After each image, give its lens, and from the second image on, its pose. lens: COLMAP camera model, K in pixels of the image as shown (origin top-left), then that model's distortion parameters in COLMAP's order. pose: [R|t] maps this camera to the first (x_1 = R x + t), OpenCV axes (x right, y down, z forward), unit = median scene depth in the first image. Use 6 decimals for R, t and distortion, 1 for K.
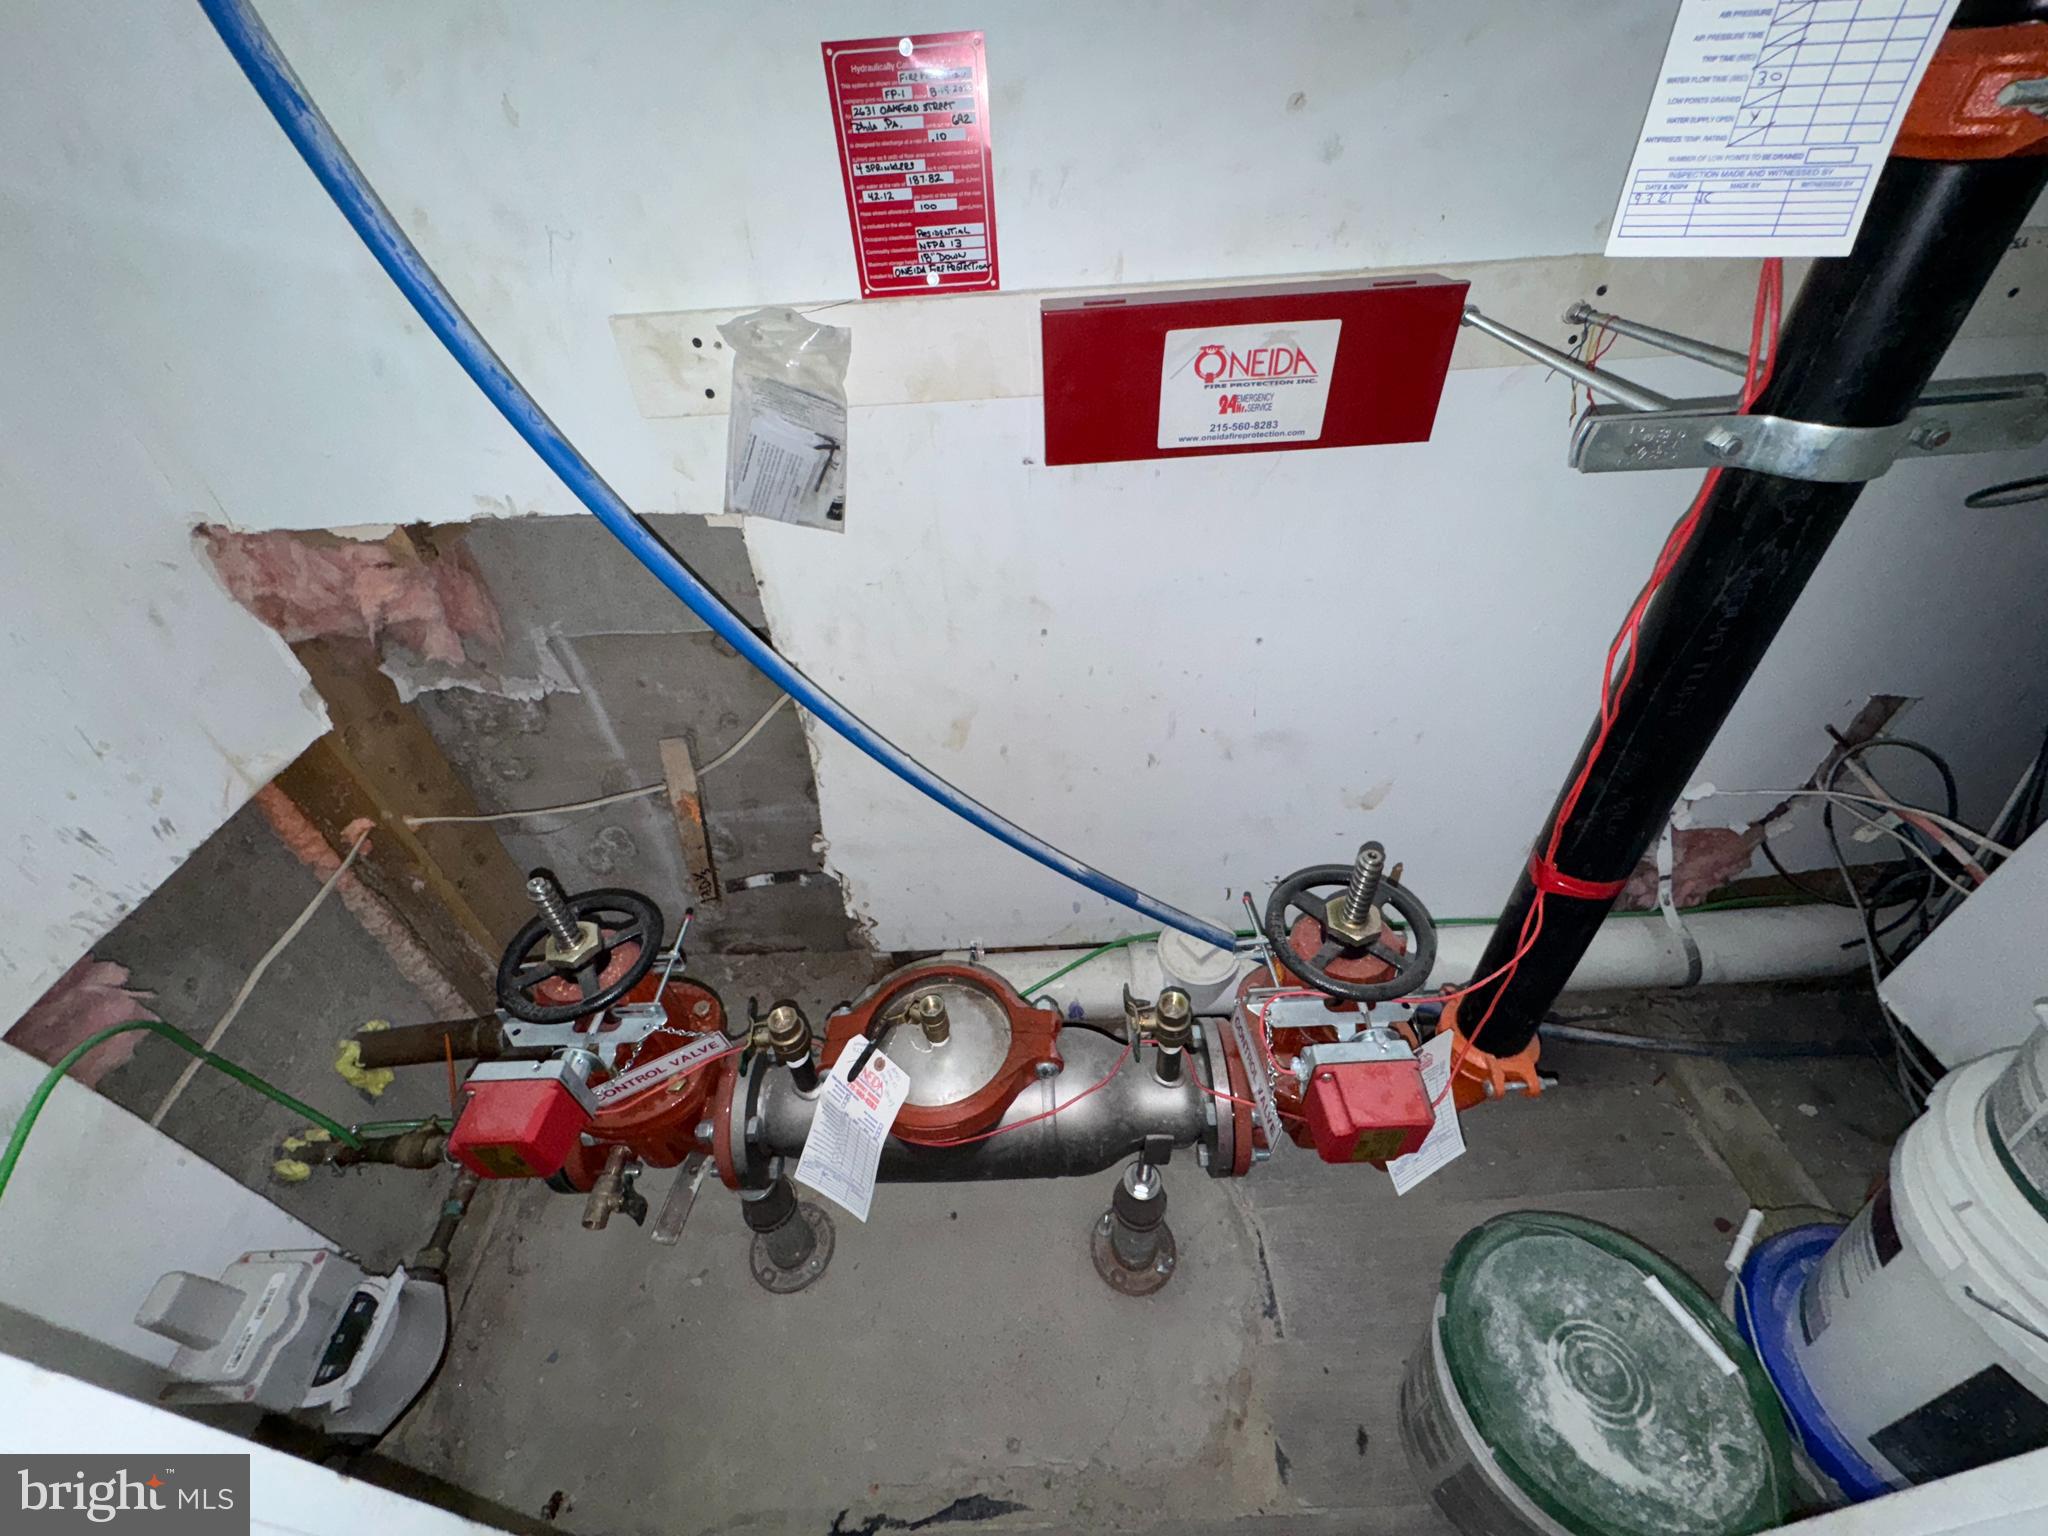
lens RADIAL K [[818.2, 0, 1037.2], [0, 818.2, 764.1], [0, 0, 1]] dist [-0.004646, 0.001388]
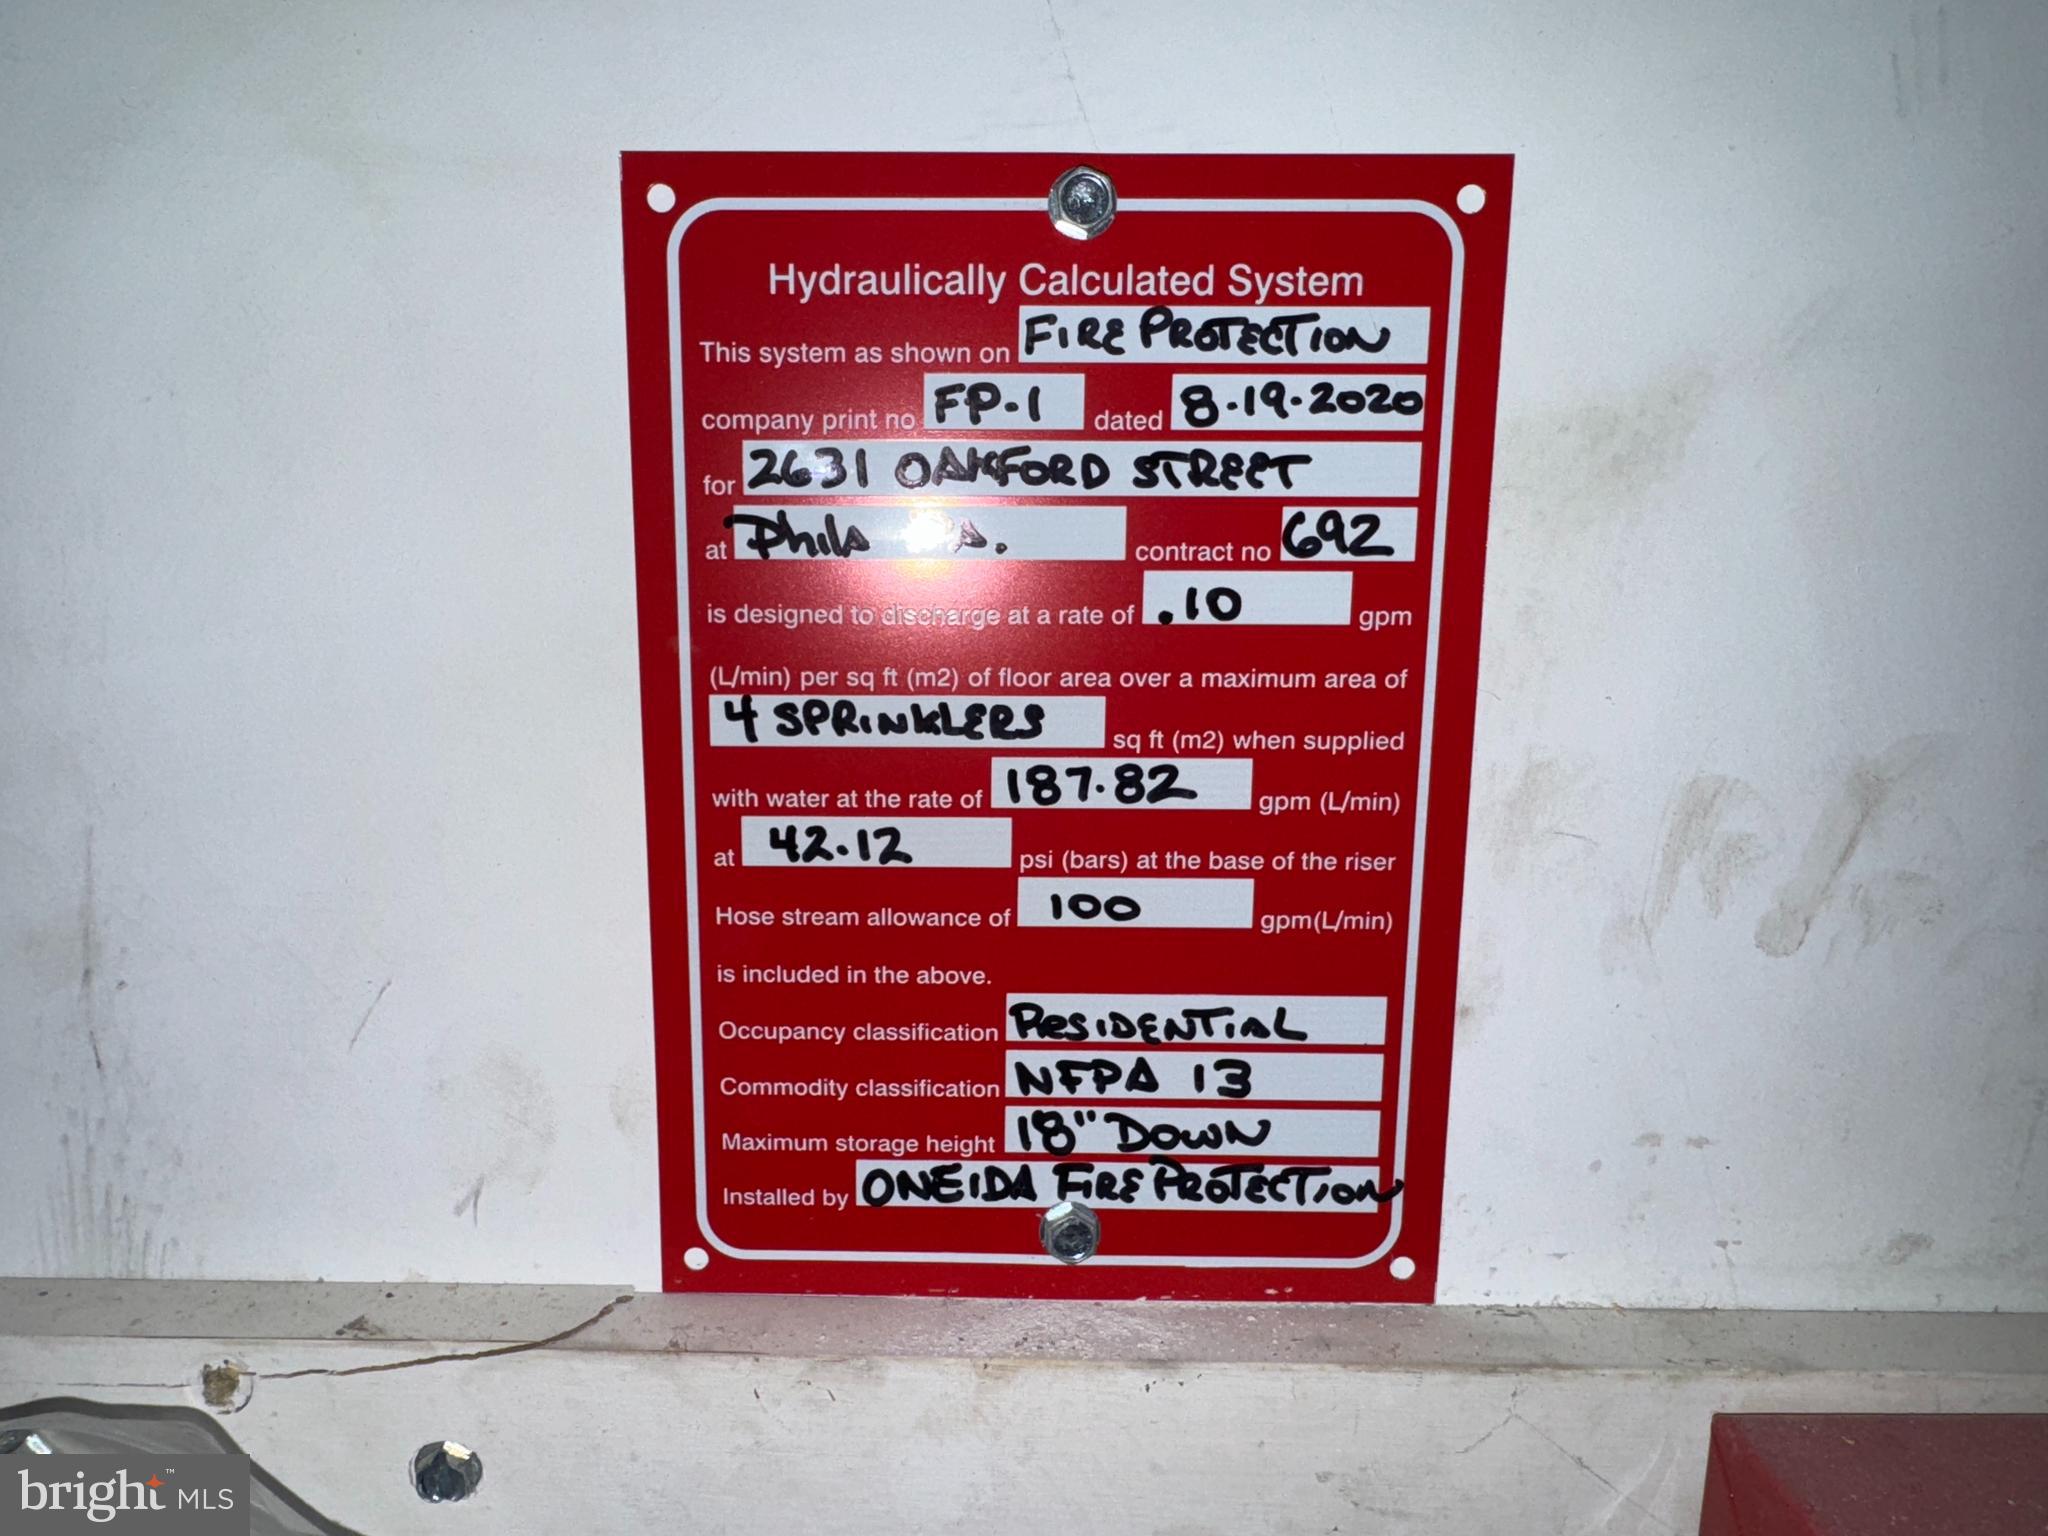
lens RADIAL K [[1437.8, 0, 1019.7], [0, 1437.8, 767.3], [0, 0, 1]] dist [0.001421, 0.000099]
pose [[0.998095, 0.061017, -0.009159, -0.149054], [-0.057864, 0.874136, -0.482222, -0.556247], [-0.021417, 0.481833, 0.876001, 0.707748]]
